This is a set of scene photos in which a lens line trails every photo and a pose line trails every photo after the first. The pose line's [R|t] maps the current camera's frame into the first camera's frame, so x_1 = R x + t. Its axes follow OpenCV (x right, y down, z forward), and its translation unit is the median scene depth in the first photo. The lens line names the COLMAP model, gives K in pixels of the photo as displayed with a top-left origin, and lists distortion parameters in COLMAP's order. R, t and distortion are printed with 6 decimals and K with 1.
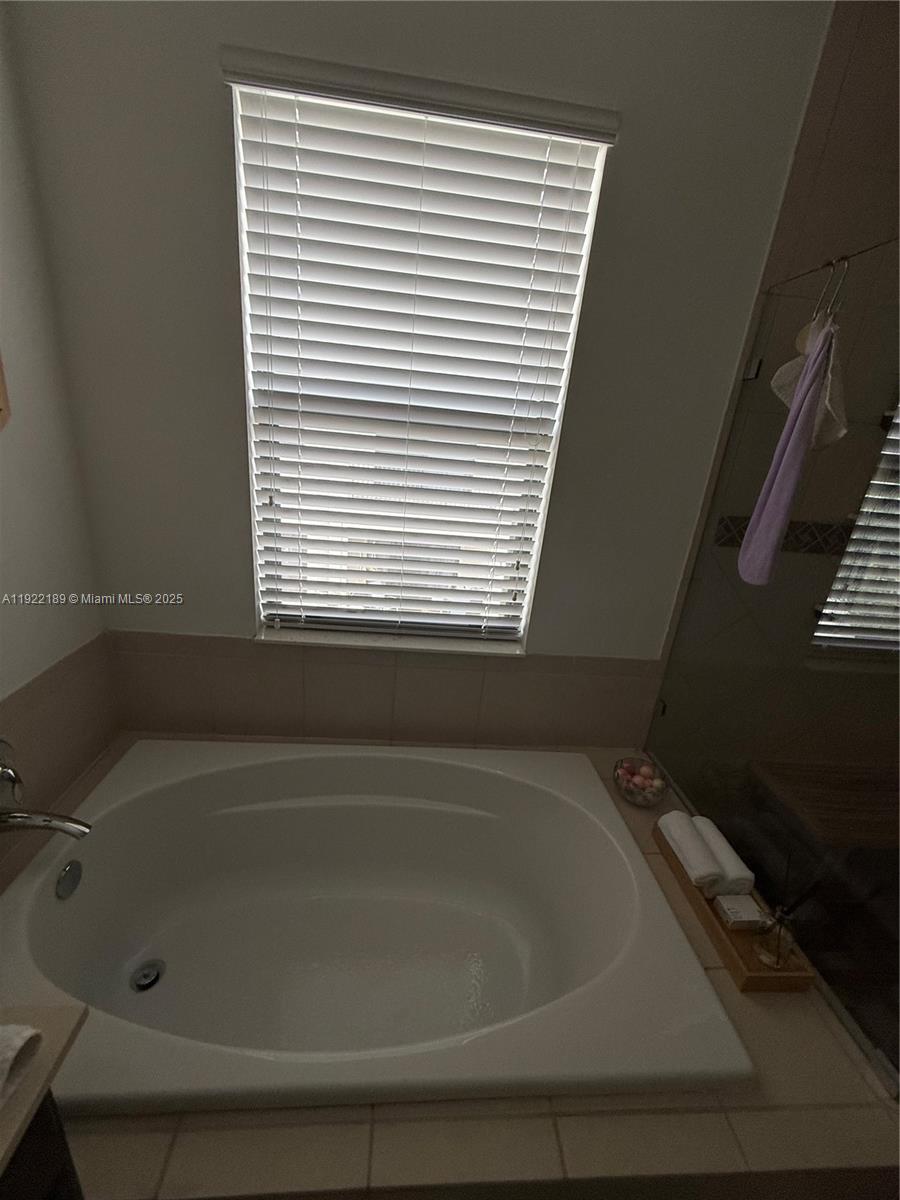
lens RADIAL K [[479.7, 0, 447.9], [0, 479.7, 597.7], [0, 0, 1]] dist [0.001226, -0.000361]
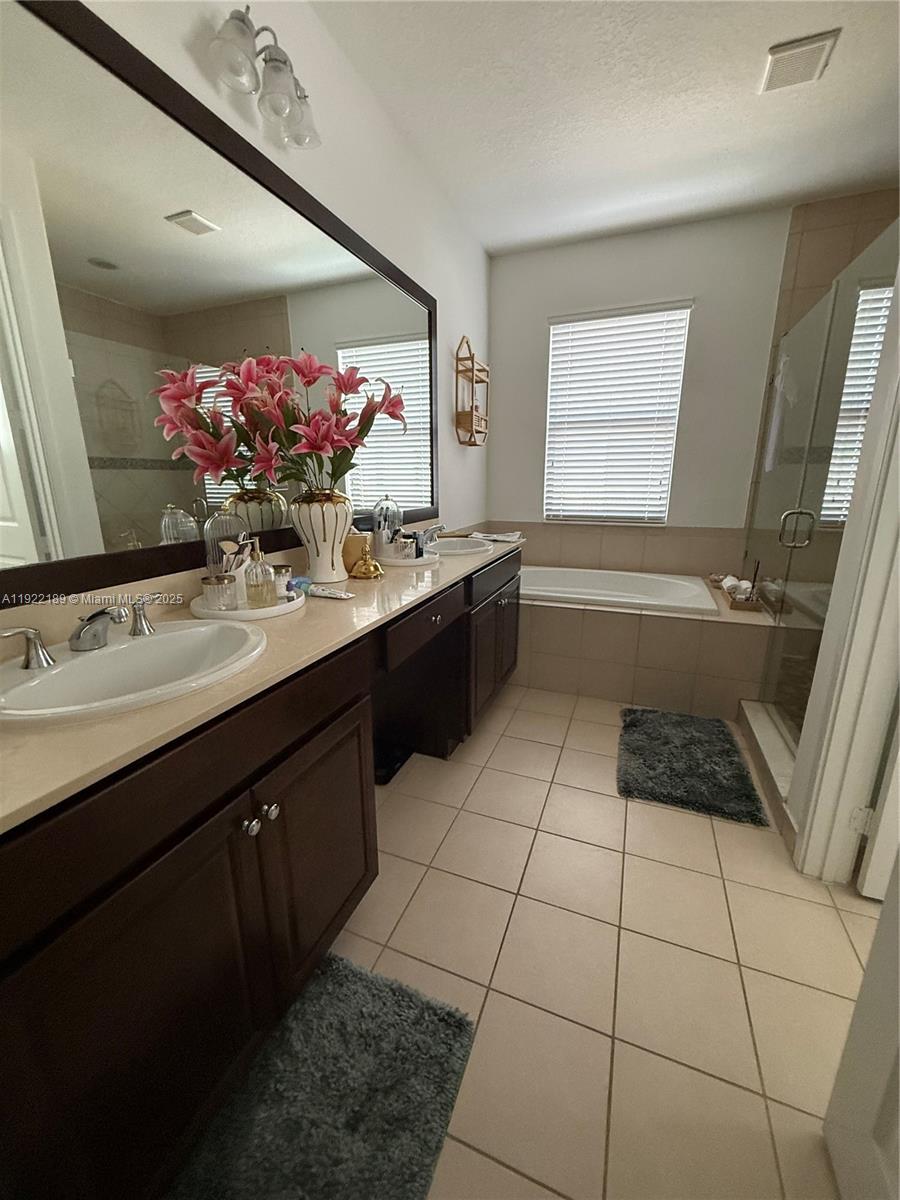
lens RADIAL K [[479.7, 0, 451.1], [0, 479.7, 599.2], [0, 0, 1]] dist [0.001226, -0.000361]
pose [[0.896677, 0.014779, -0.442439, 0.287945], [-0.061730, 0.993852, -0.091909, 0.786418], [0.438361, 0.109725, 0.892076, -1.434869]]
